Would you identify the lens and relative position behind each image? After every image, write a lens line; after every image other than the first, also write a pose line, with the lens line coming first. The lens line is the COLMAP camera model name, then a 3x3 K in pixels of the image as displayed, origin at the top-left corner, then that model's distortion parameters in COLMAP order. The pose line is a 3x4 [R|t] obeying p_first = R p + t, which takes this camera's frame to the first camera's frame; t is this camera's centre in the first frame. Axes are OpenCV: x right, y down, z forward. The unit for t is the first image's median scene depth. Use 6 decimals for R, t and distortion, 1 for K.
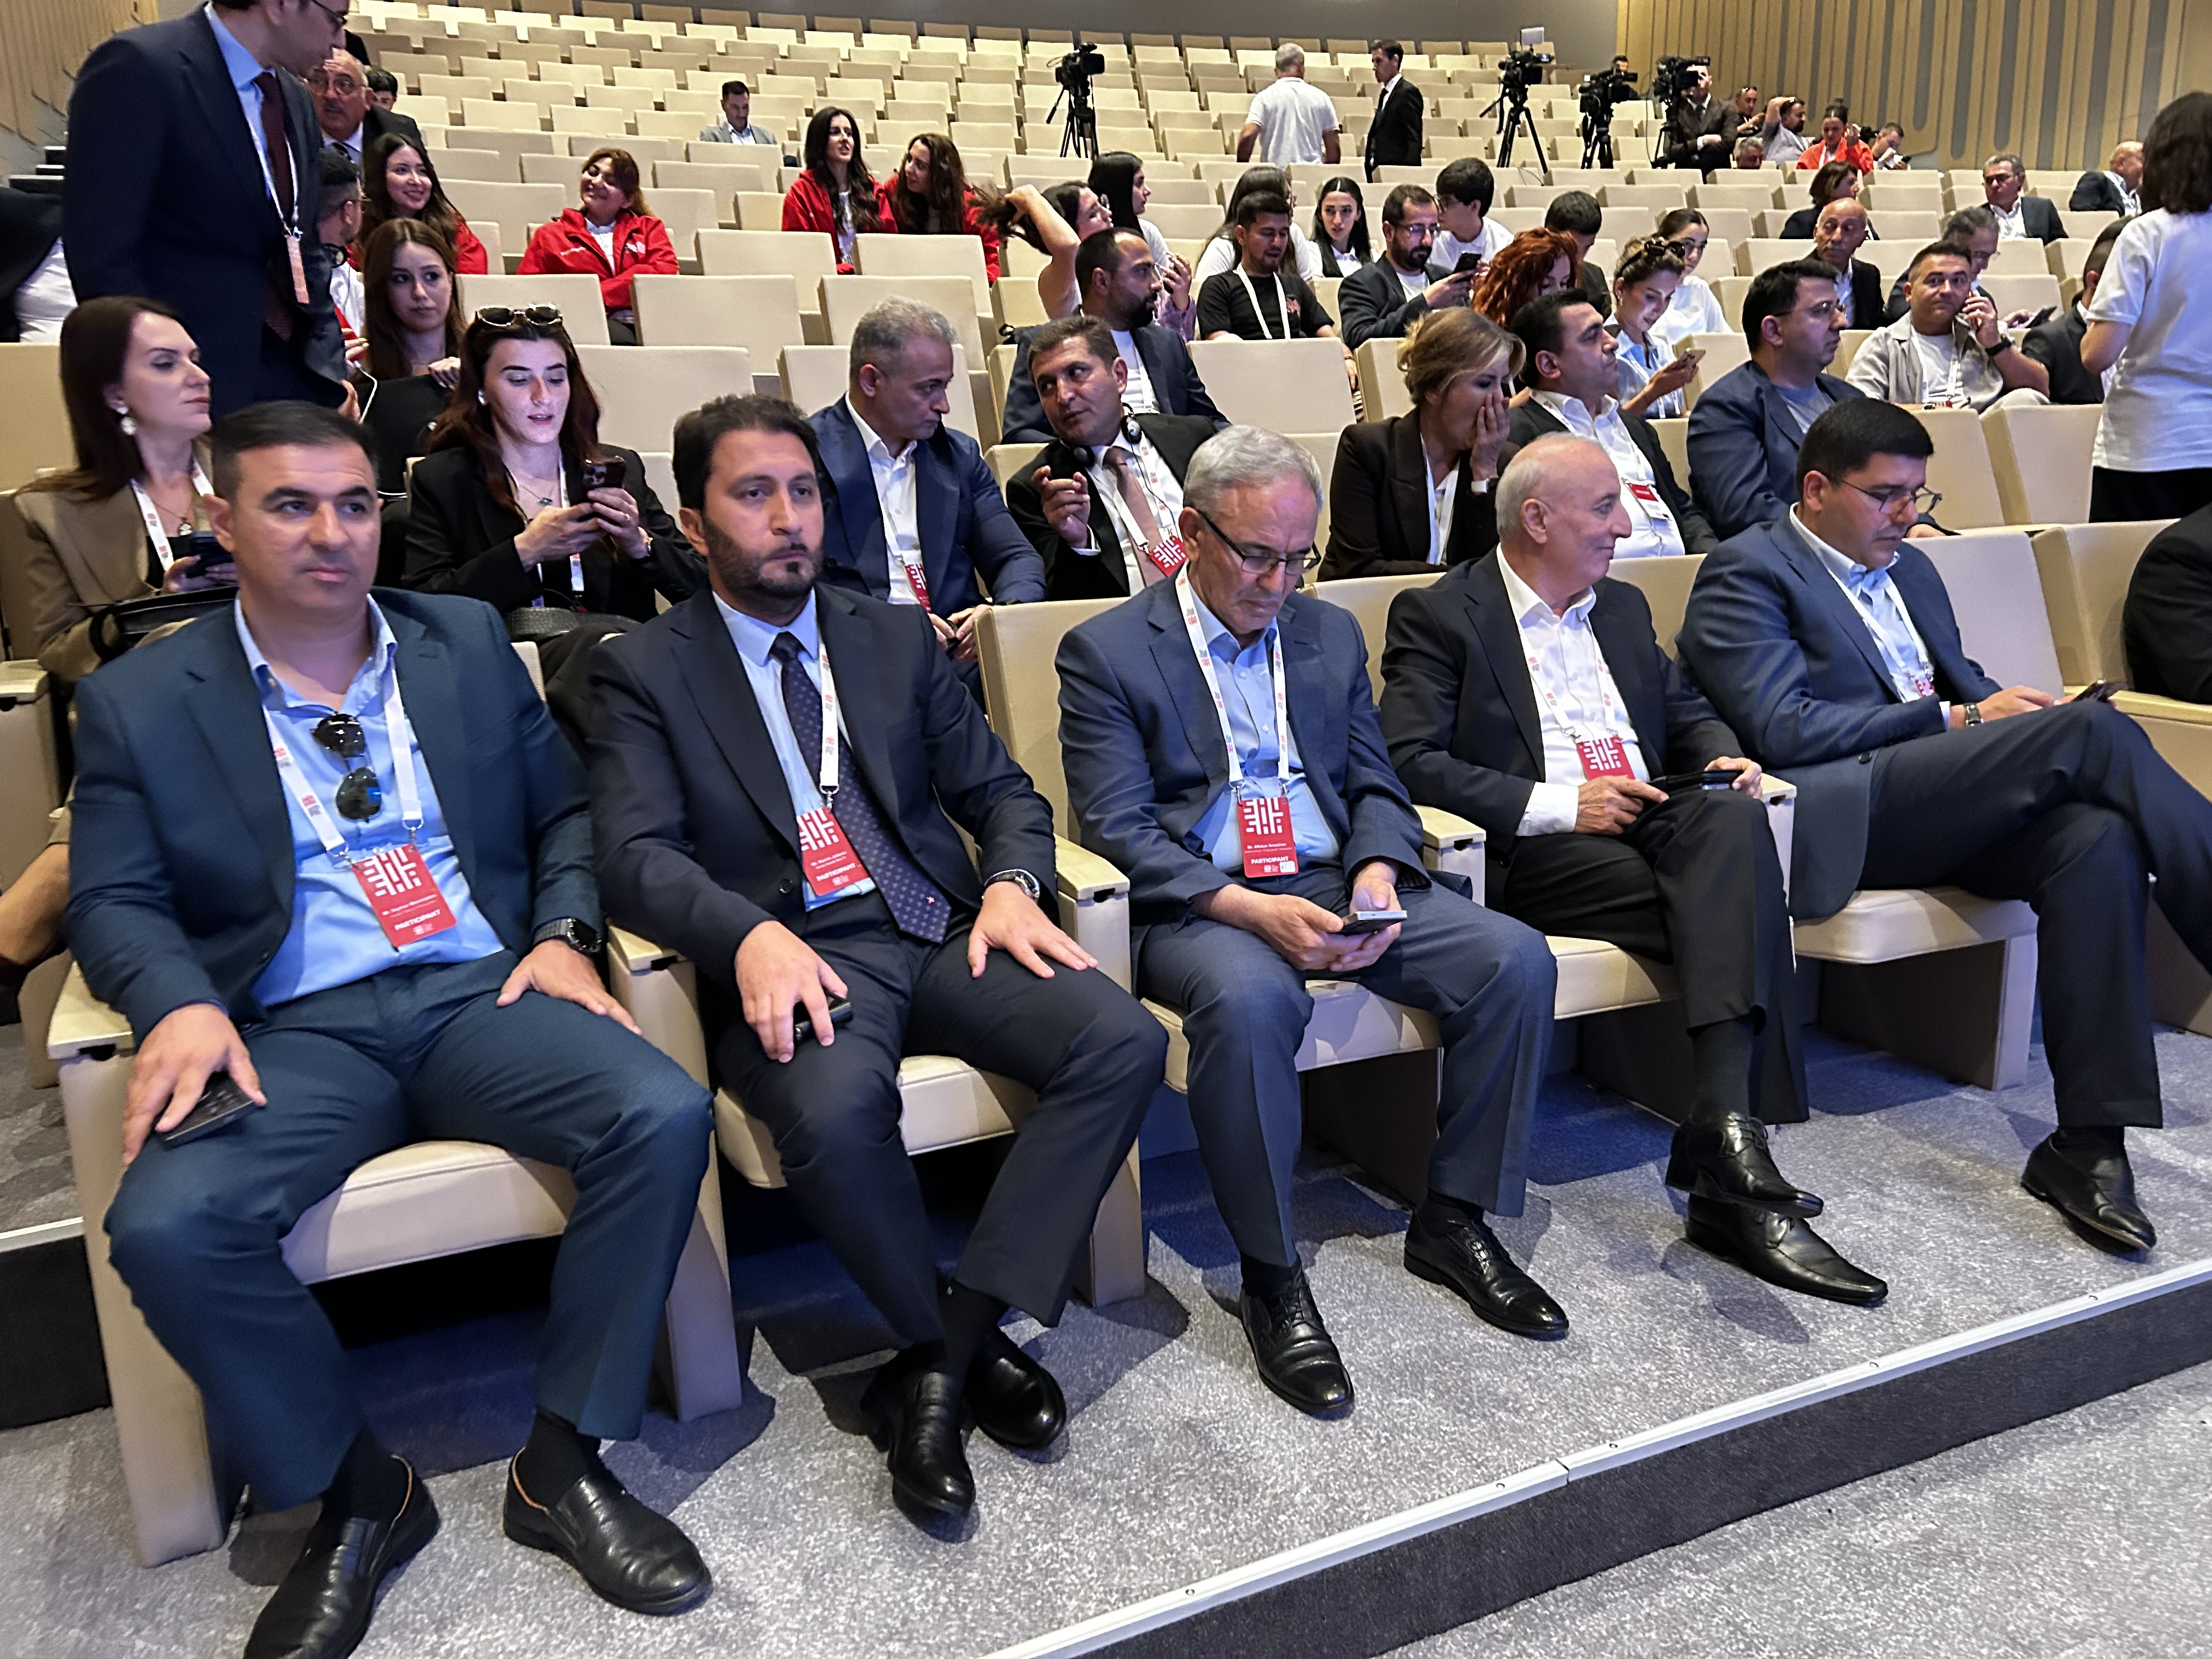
lens RADIAL K [[1649.0, 0, 1107.7], [0, 1649.0, 836.5], [0, 0, 1]] dist [0.038917, -0.028830]
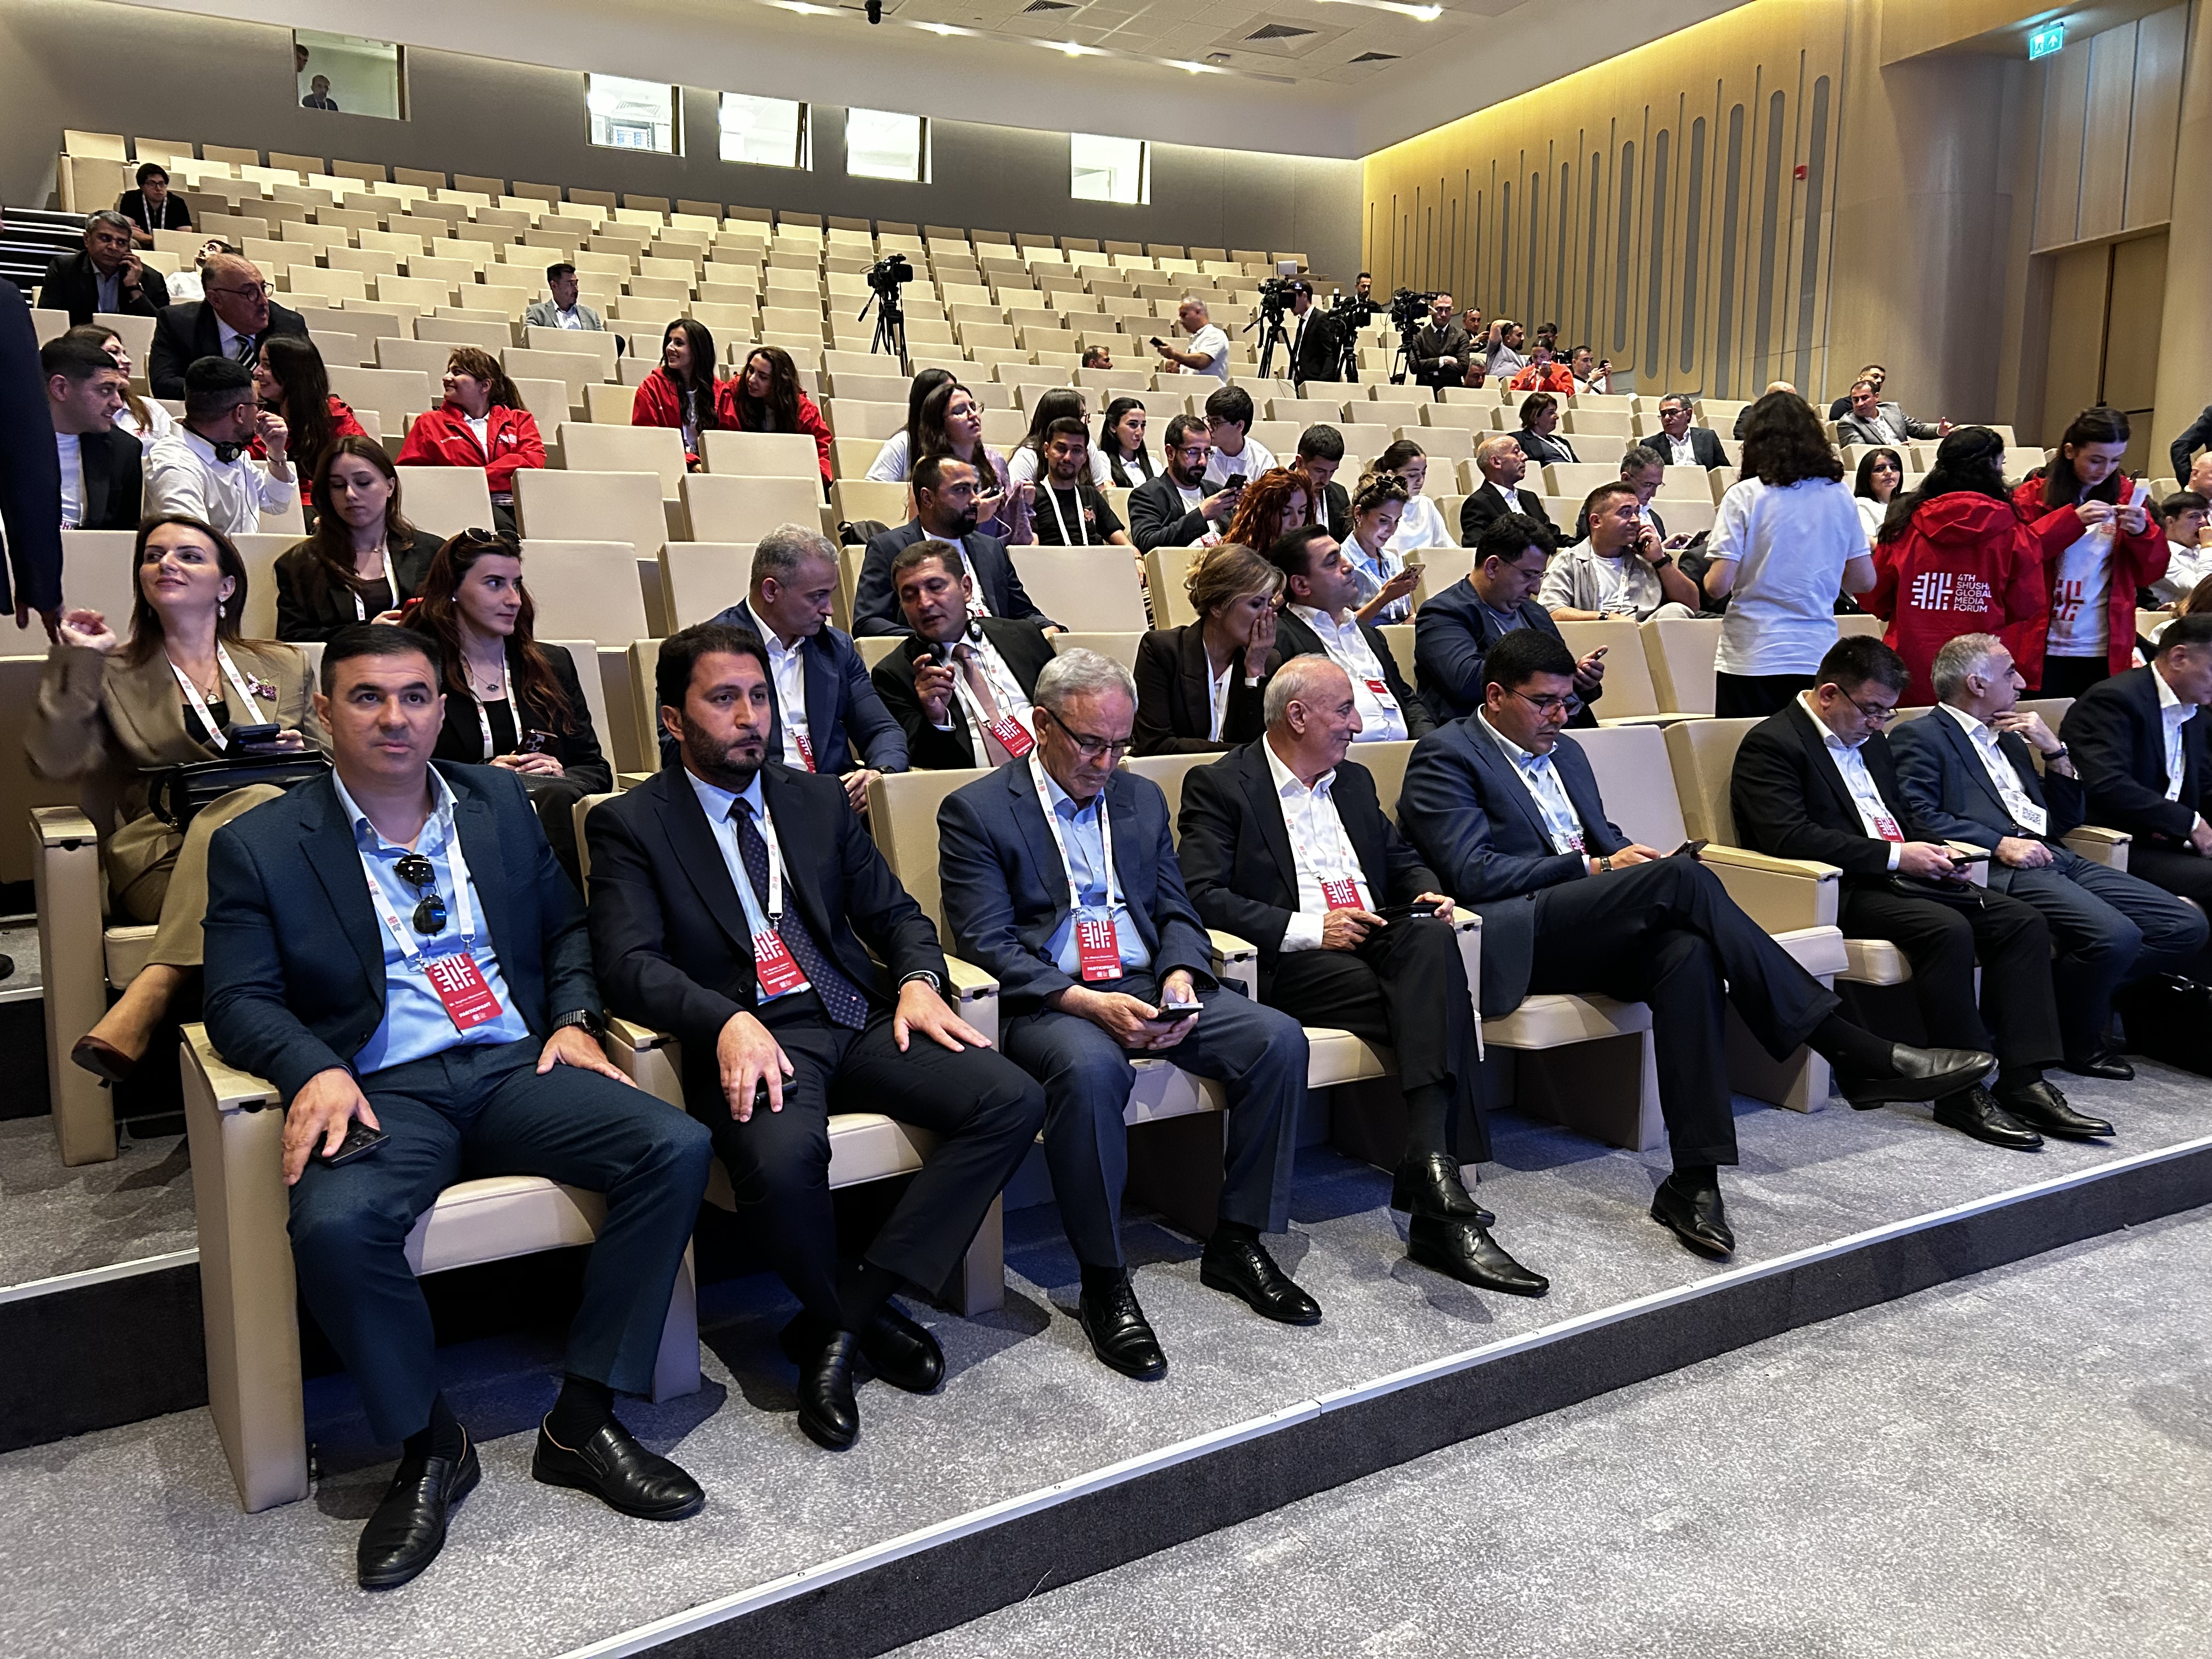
lens RADIAL K [[1649.0, 0, 1098.8], [0, 1649.0, 812.8], [0, 0, 1]] dist [0.038917, -0.028830]
pose [[0.991487, 0.011450, 0.129702, -0.077643], [0.001477, 0.995073, -0.099137, 0.021189], [-0.130198, 0.098485, 0.986585, -0.329837]]
